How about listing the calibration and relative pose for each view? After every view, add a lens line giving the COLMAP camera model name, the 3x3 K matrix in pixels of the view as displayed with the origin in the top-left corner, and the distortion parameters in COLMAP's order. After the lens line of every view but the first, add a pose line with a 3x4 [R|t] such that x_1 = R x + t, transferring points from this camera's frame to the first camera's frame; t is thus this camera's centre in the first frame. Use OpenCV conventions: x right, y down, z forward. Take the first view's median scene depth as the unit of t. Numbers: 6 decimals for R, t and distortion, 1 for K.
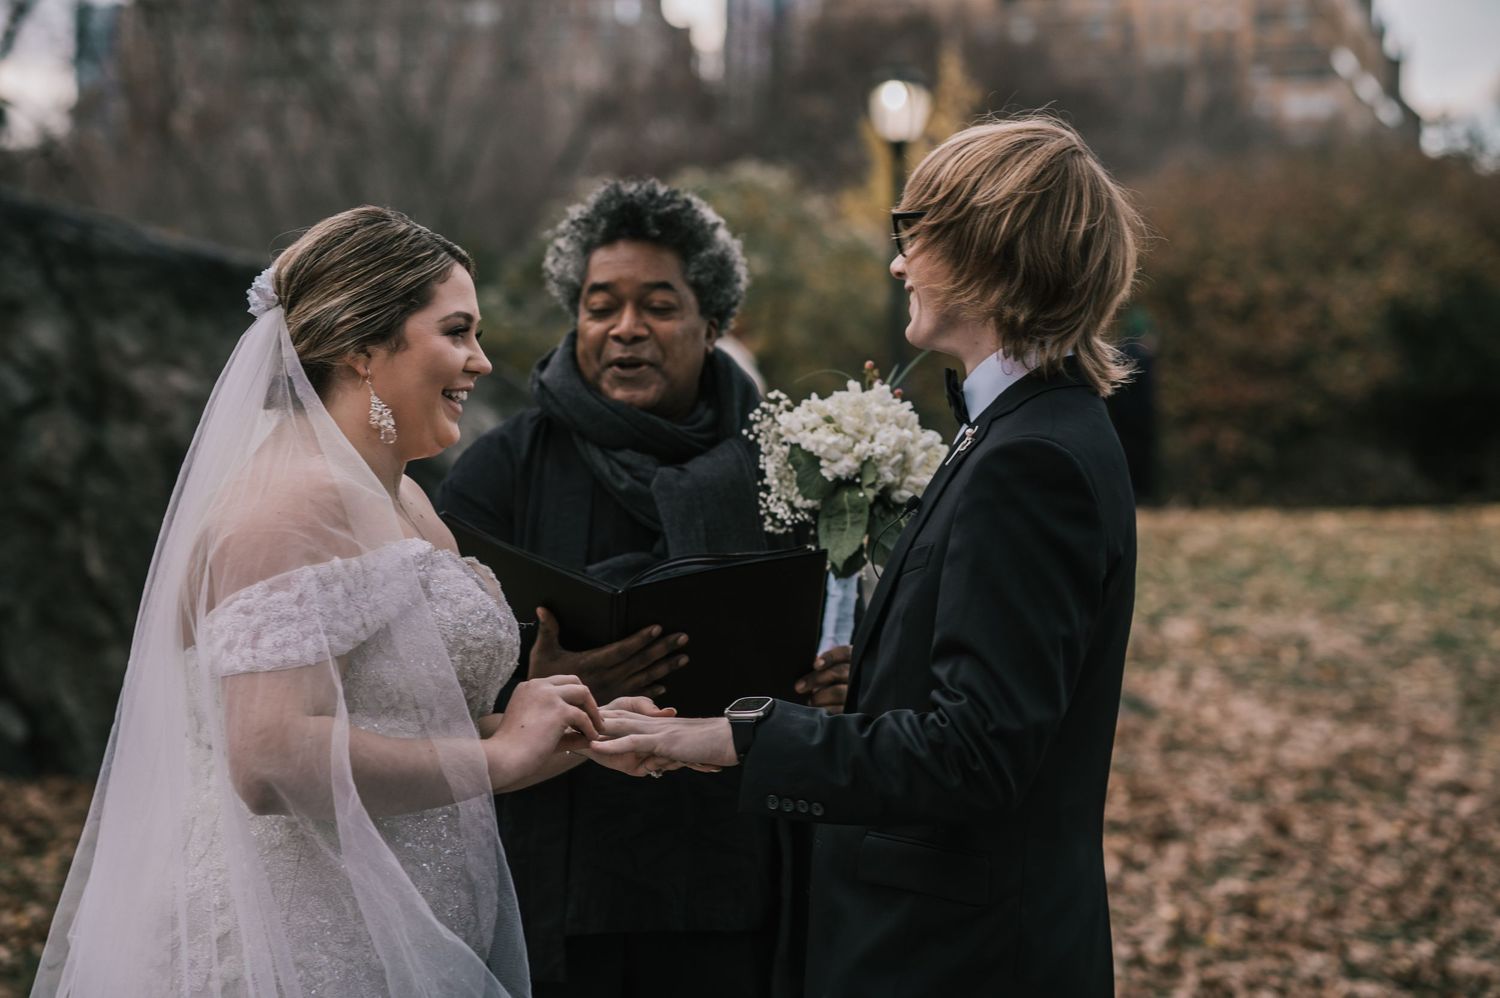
lens RADIAL K [[3652.5, 0, 755.1], [0, 3652.5, 510.3], [0, 0, 1]] dist [0.146956, 0.000000]
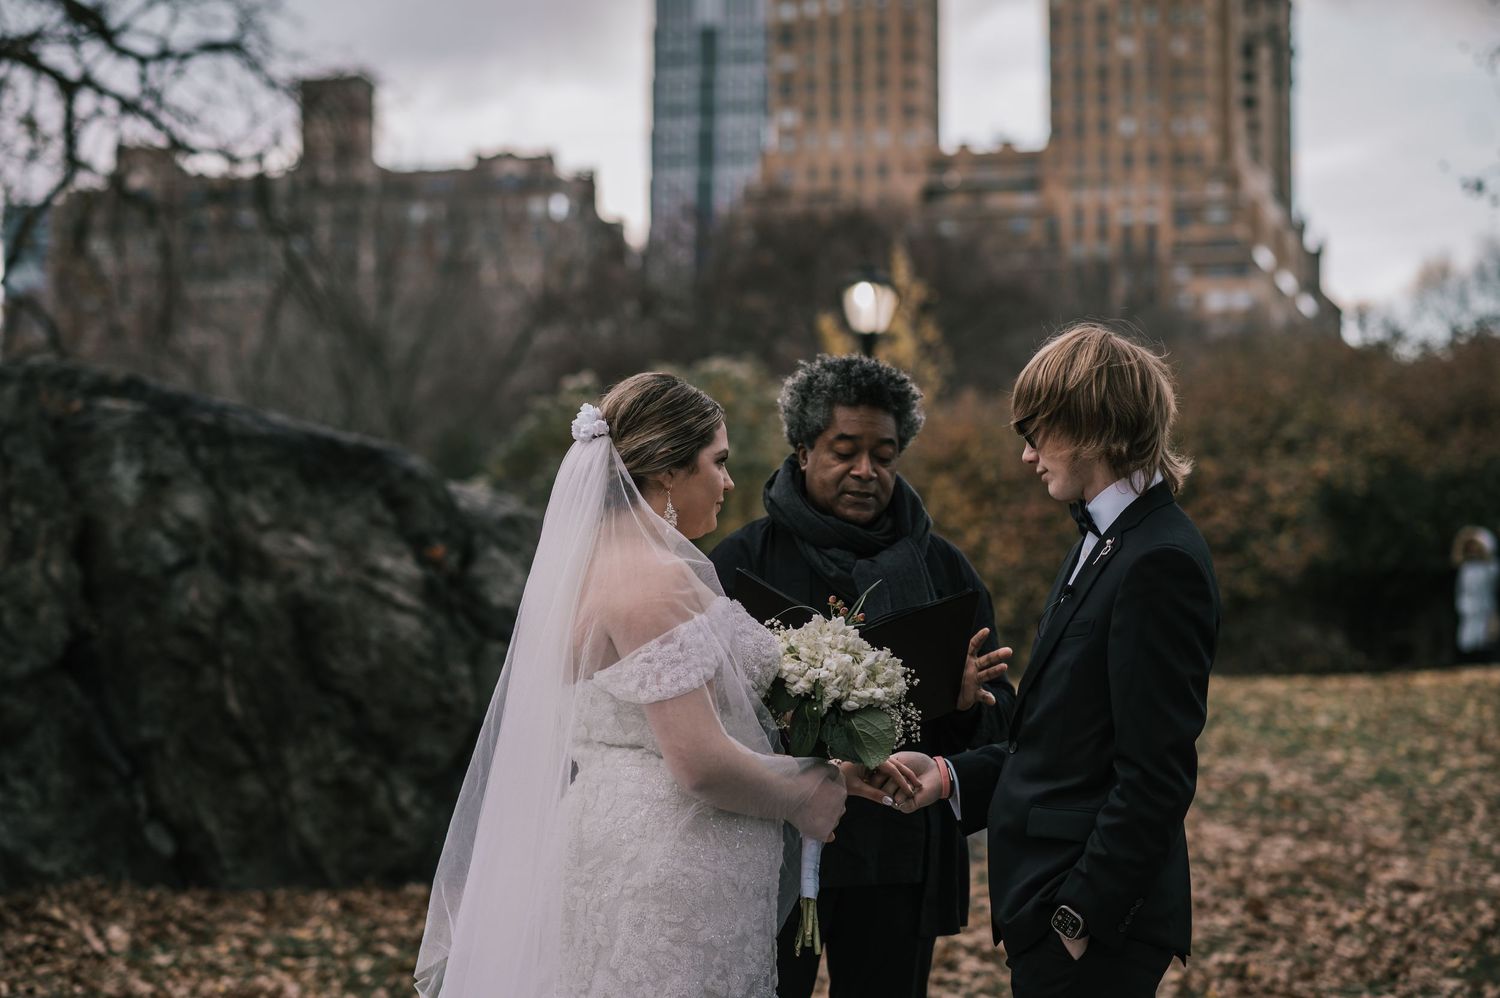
lens RADIAL K [[3652.5, 0, 791.6], [0, 3652.5, 507.0], [0, 0, 1]] dist [0.146956, 0.000000]
pose [[0.999509, -0.009556, 0.029834, -0.035856], [0.011160, 0.998474, -0.054086, 0.016632], [-0.029272, 0.054392, 0.998090, -0.154397]]
